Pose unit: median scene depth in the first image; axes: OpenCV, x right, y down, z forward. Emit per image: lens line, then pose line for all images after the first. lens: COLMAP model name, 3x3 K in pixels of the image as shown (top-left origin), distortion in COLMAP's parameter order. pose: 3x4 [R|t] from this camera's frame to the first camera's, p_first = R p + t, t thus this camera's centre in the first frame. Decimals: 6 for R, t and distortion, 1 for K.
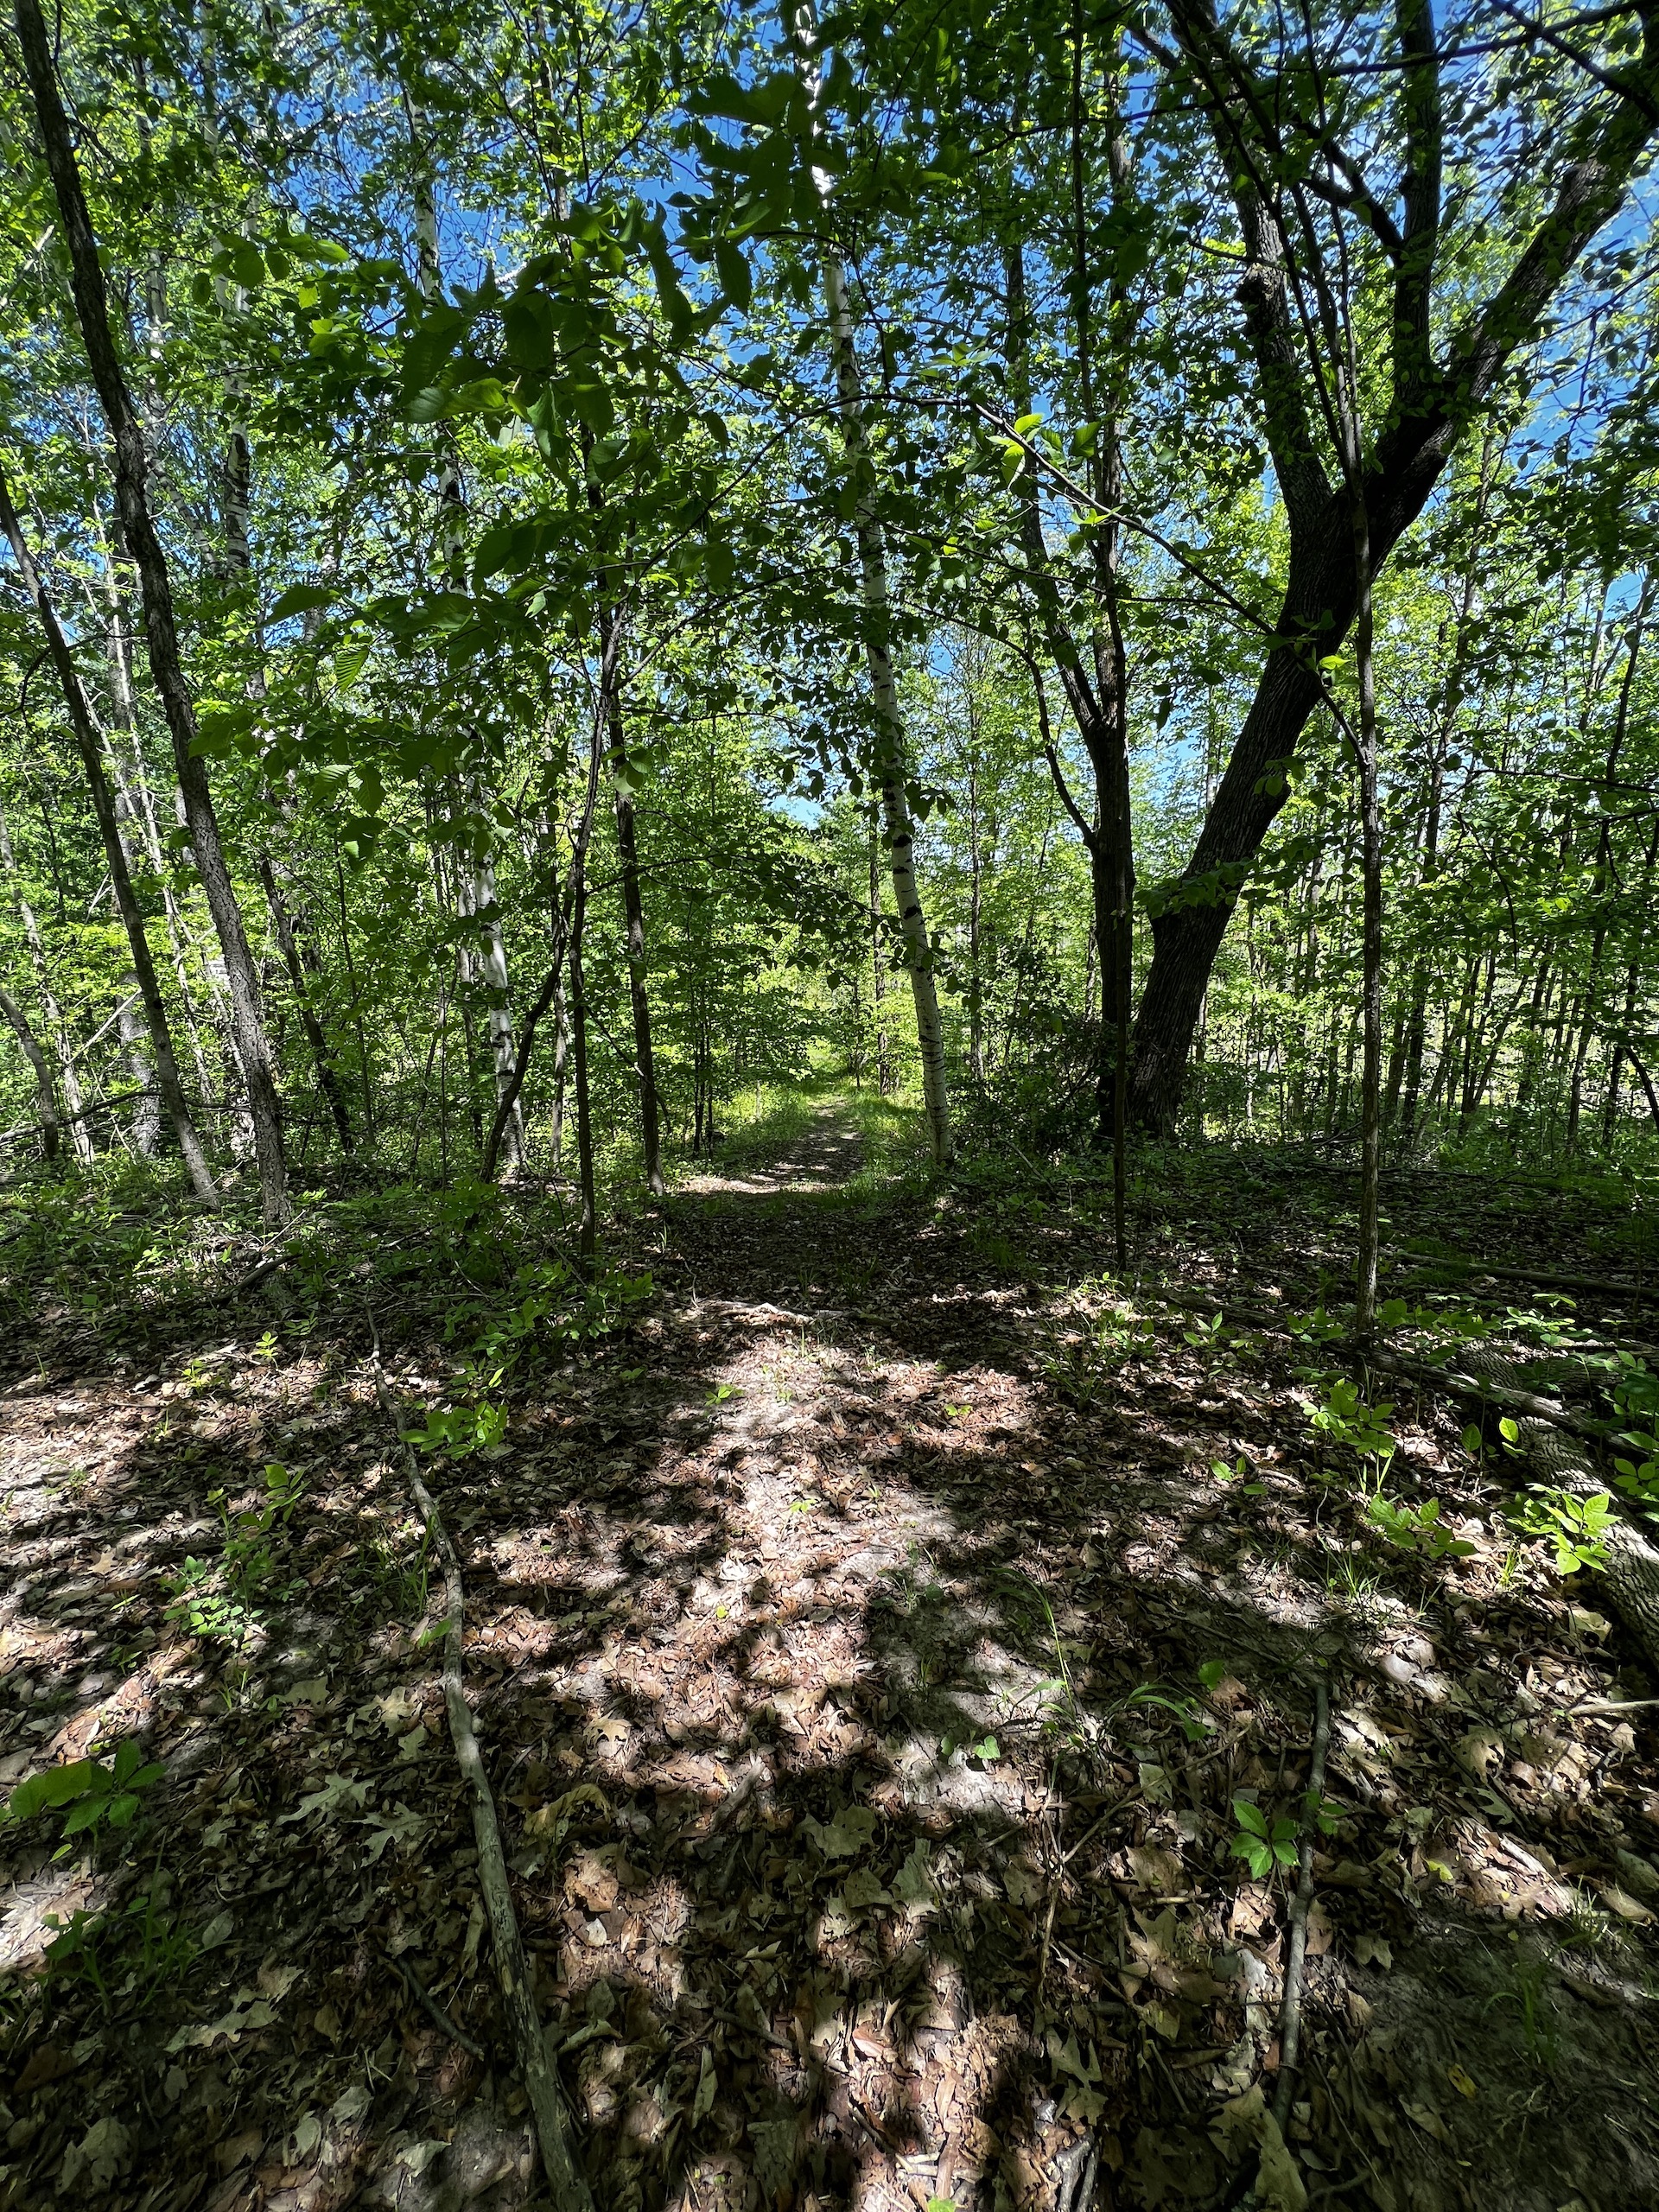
lens RADIAL K [[887.4, 0, 829.3], [0, 887.4, 1105.5], [0, 0, 1]] dist [0.002008, 0.000215]
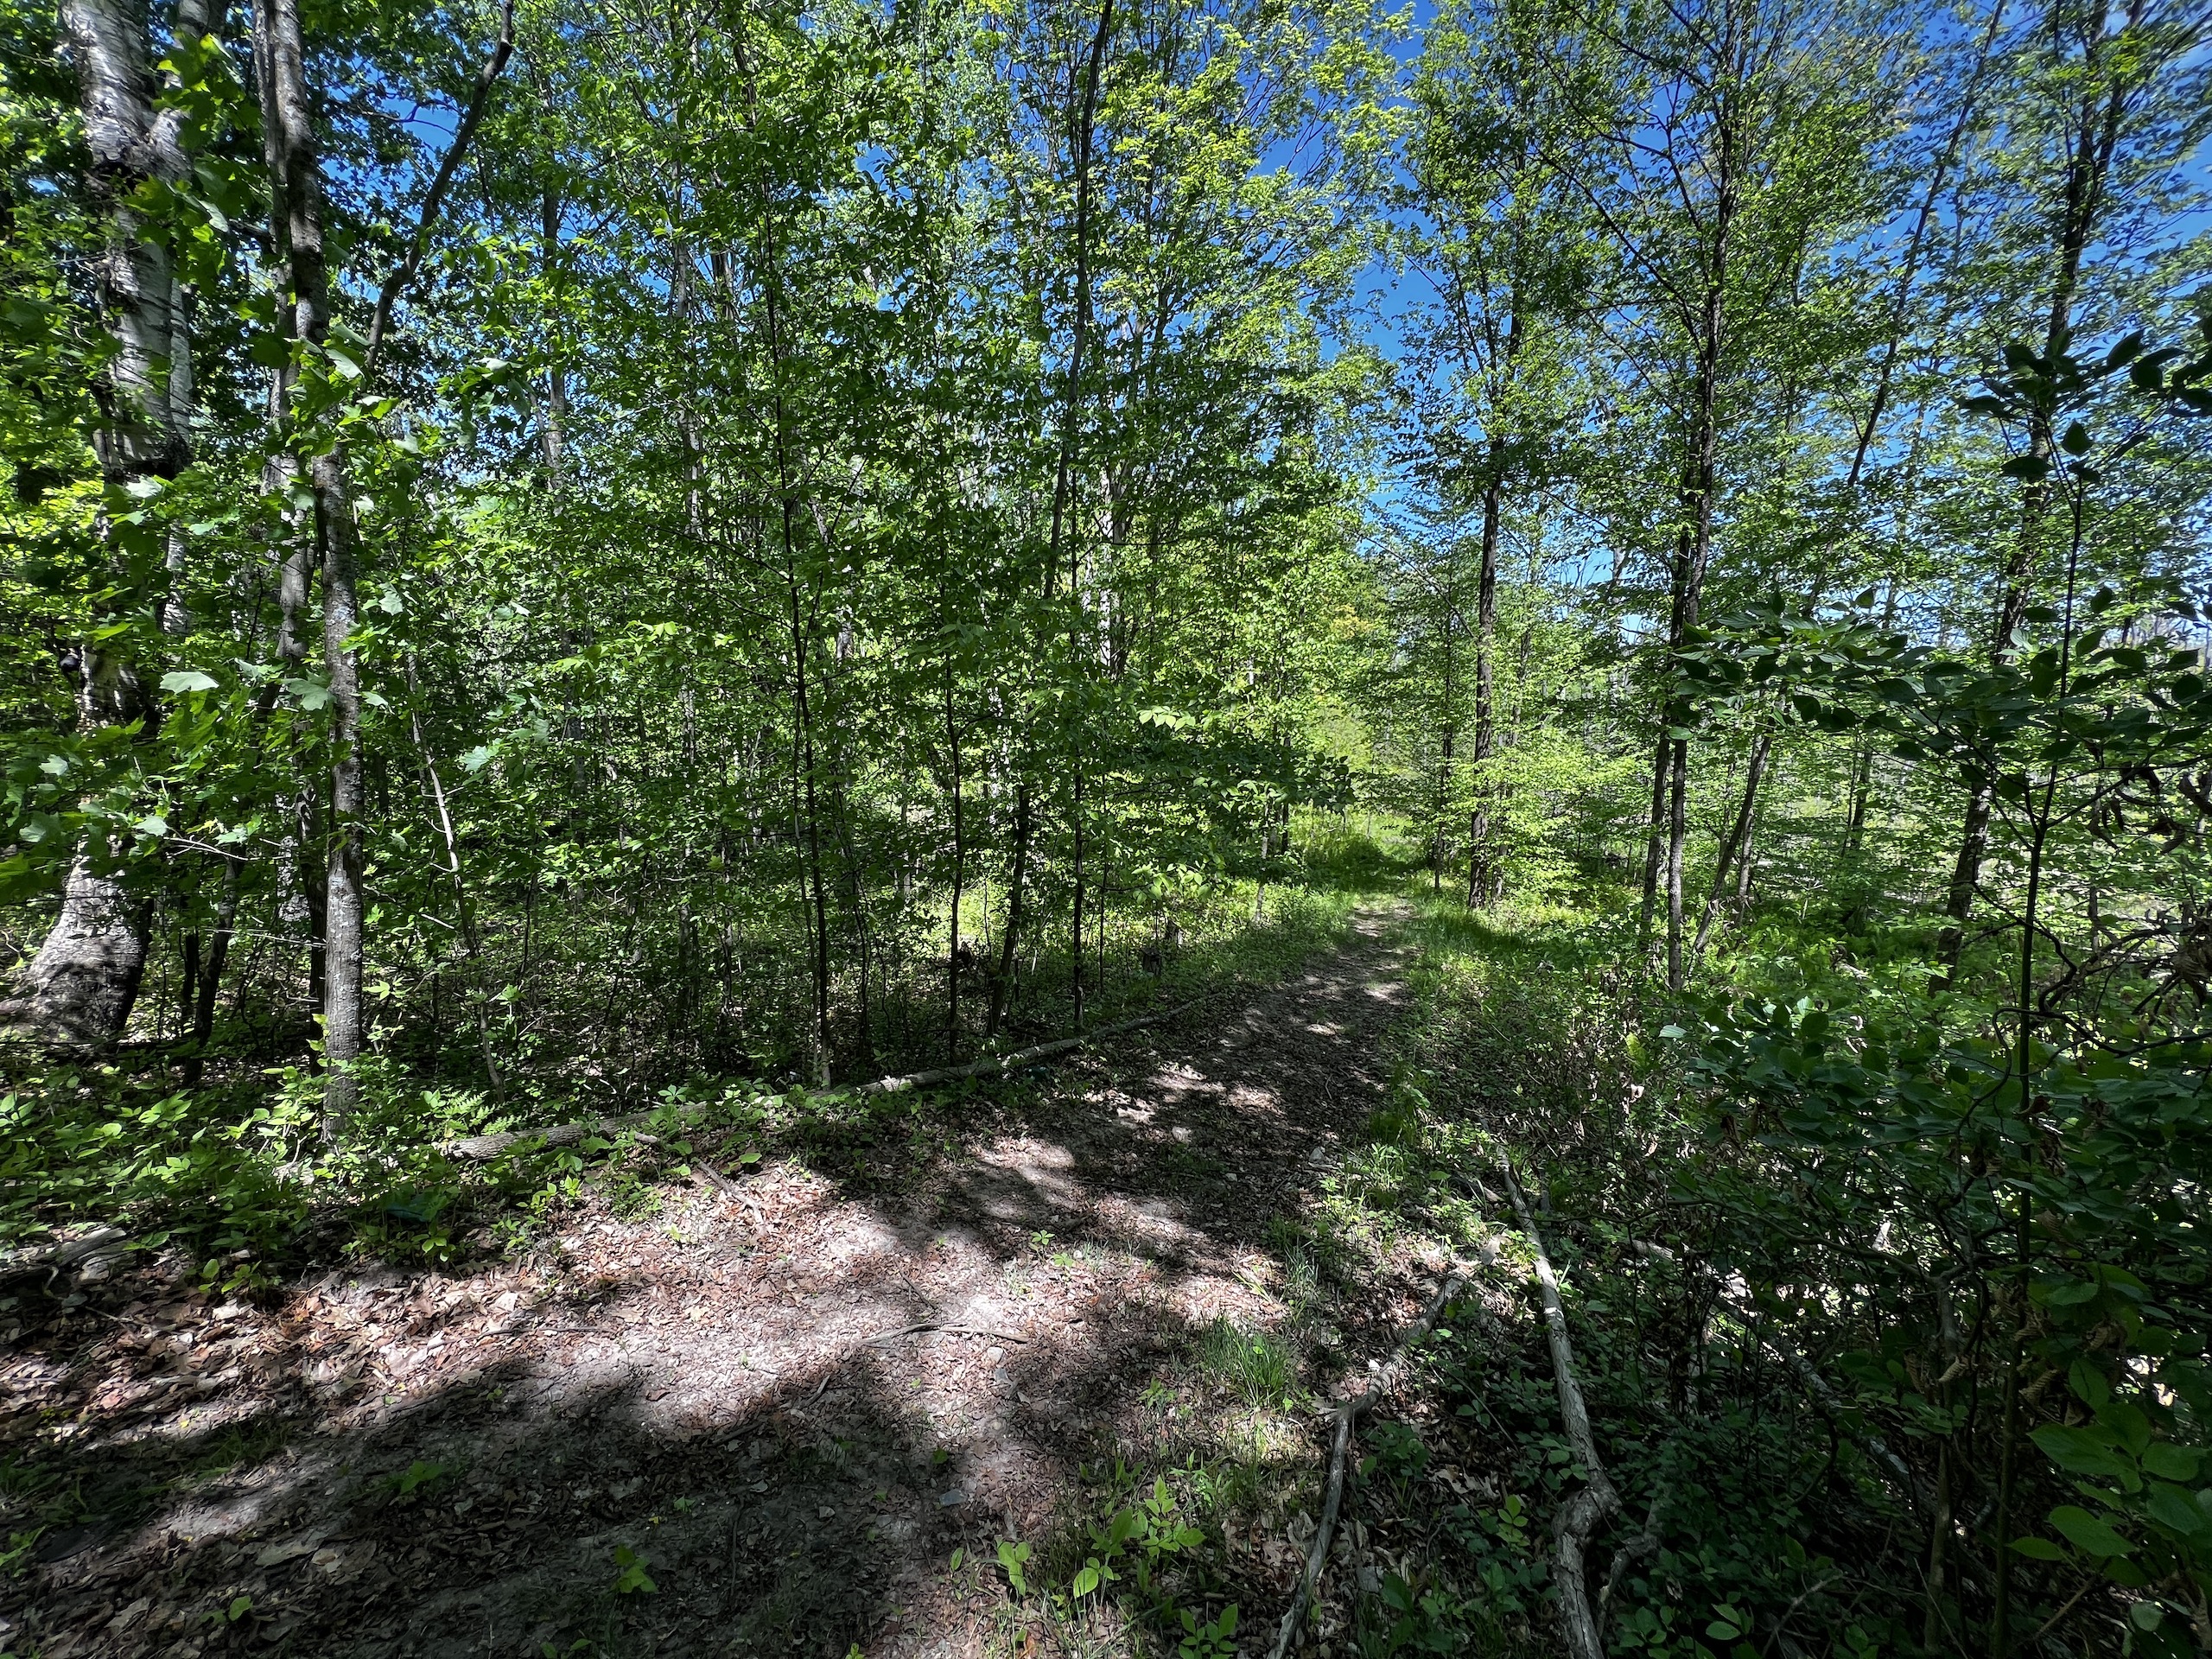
lens RADIAL K [[887.4, 0, 1107.4], [0, 887.4, 831.4], [0, 0, 1]] dist [0.002008, 0.000215]
pose [[0.935109, 0.090971, -0.342485, 0.029868], [-0.107178, 0.993827, -0.028655, -0.020215], [0.337764, 0.063502, 0.939086, 0.305807]]
